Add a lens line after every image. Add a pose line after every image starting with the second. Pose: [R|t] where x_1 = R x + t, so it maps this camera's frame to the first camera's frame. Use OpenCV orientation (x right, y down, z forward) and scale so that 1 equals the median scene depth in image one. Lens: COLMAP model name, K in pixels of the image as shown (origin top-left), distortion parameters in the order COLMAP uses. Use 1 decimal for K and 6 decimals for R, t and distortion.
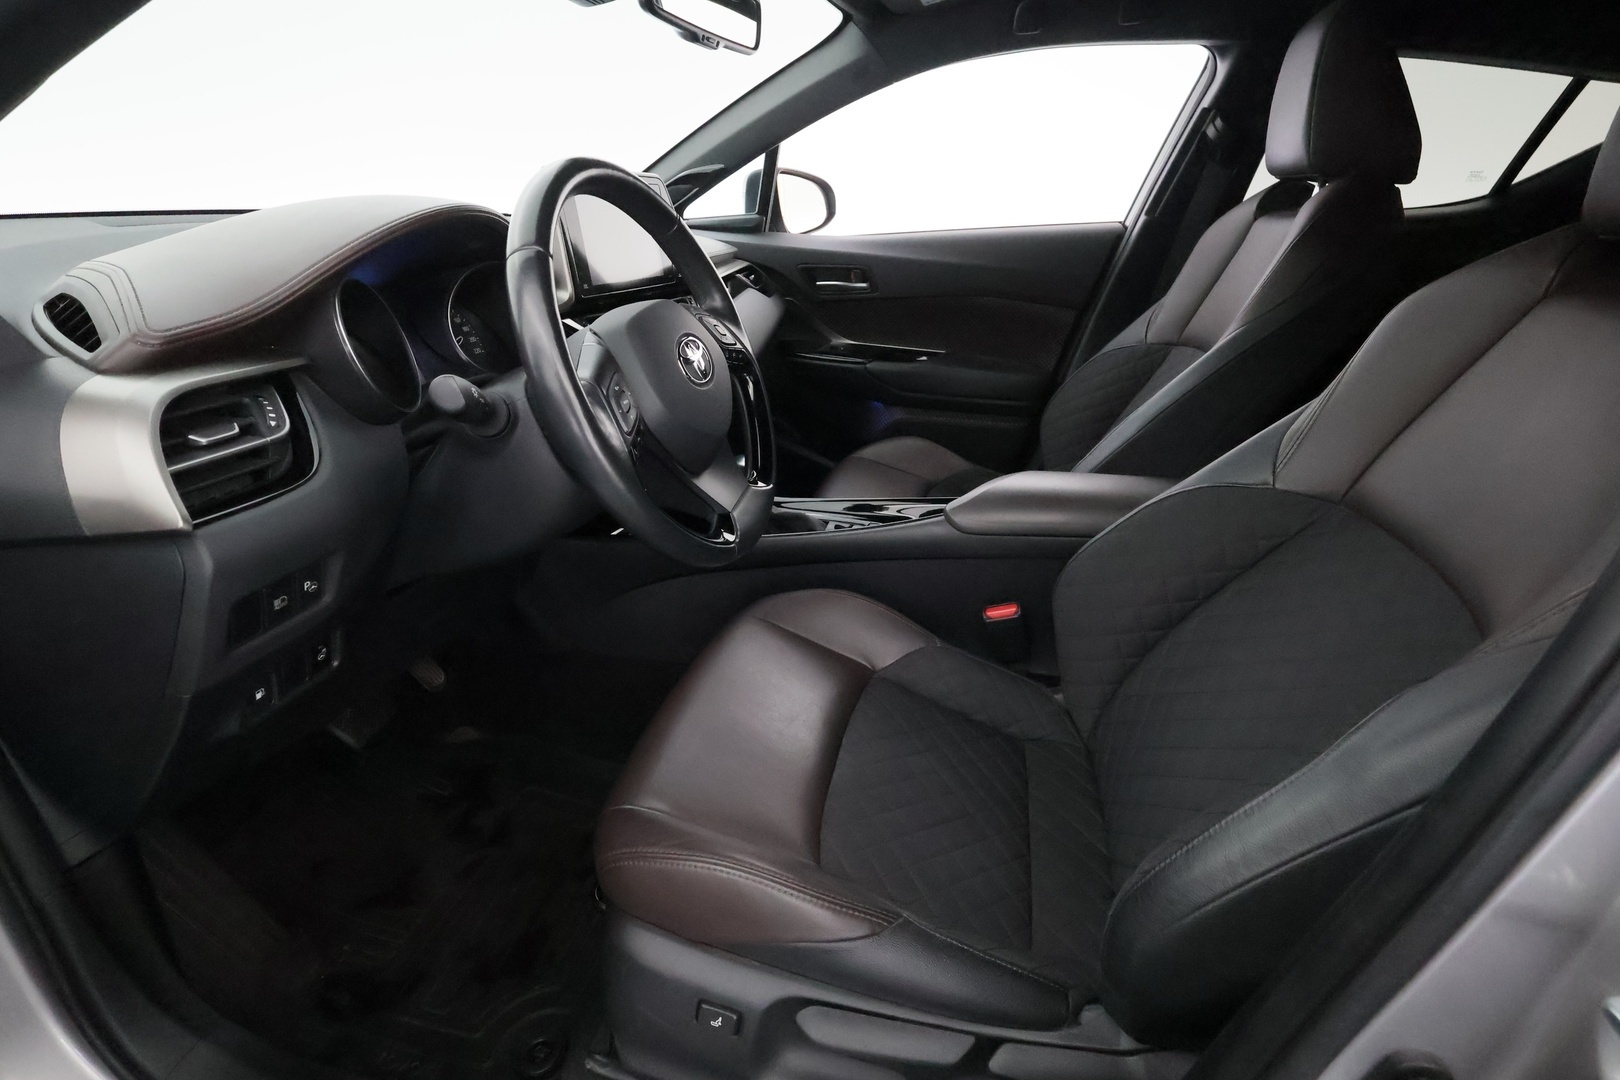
lens RADIAL K [[725.2, 0, 810.0], [0, 725.2, 540.0], [0, 0, 1]] dist [-0.000510, -0.000735]
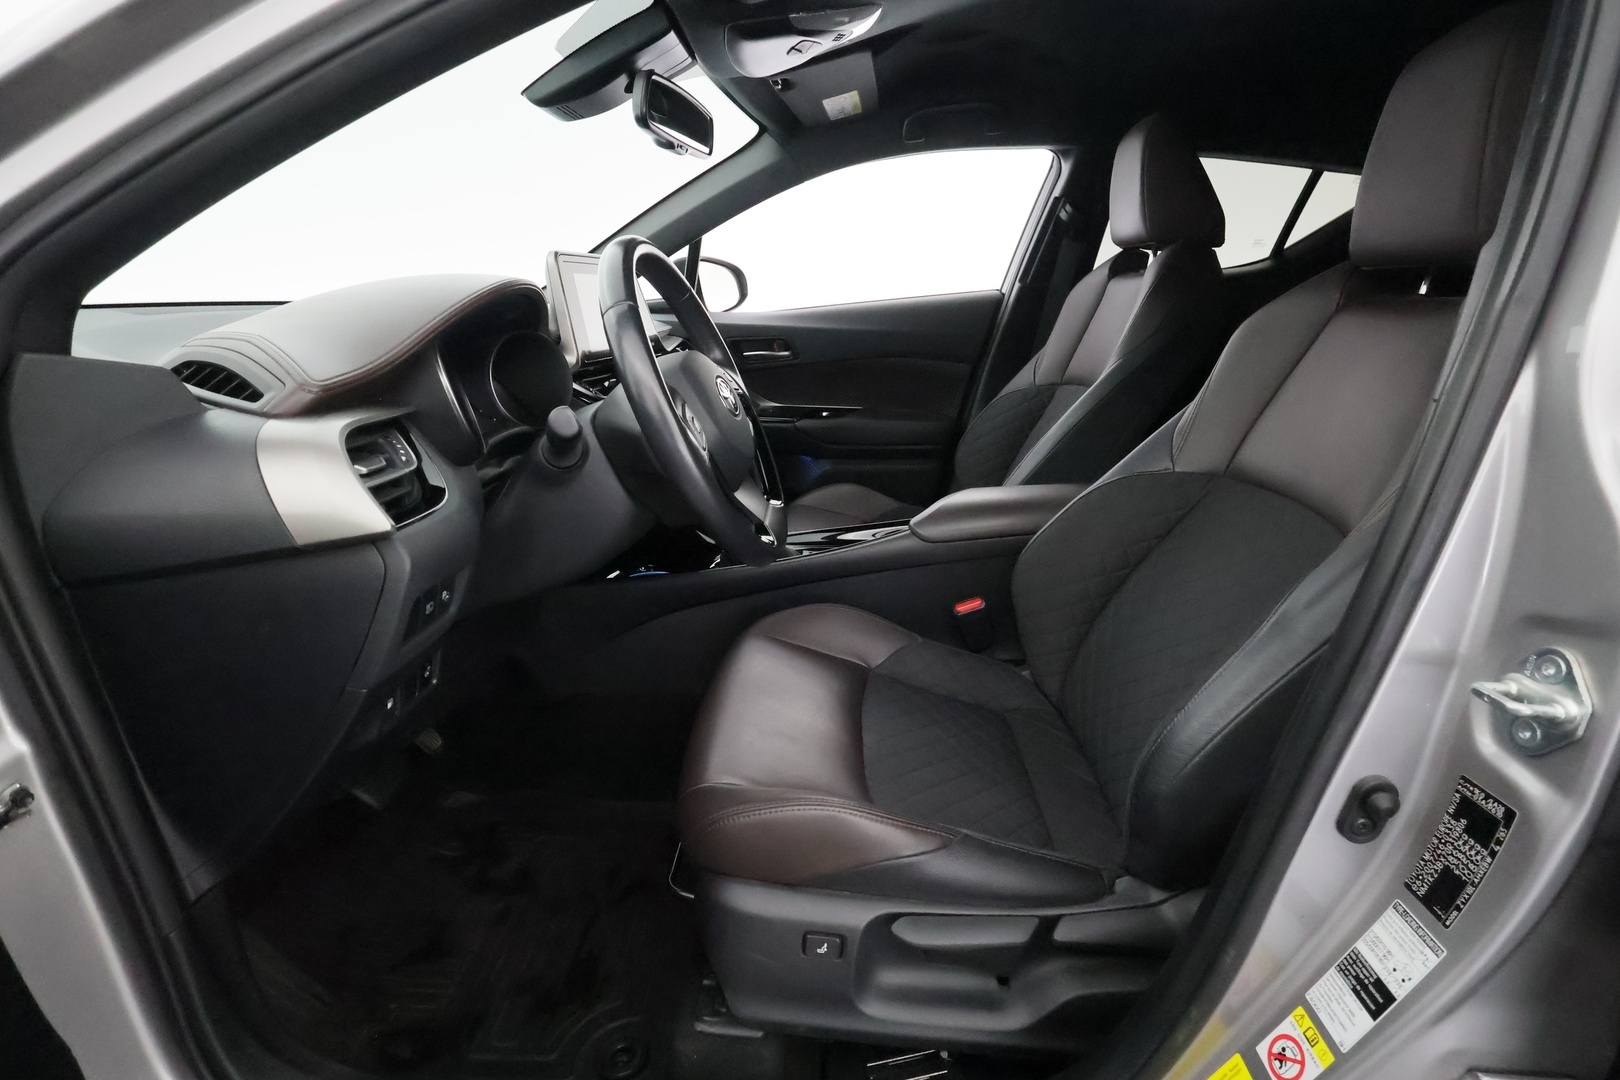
lens RADIAL K [[719.5, 0, 810.0], [0, 719.5, 540.0], [0, 0, 1]] dist [-0.001592, -0.000122]
pose [[0.983531, -0.092199, 0.155457, -0.159087], [0.108201, 0.989305, -0.097816, 0.081202], [-0.144776, 0.113026, 0.982988, -0.111920]]
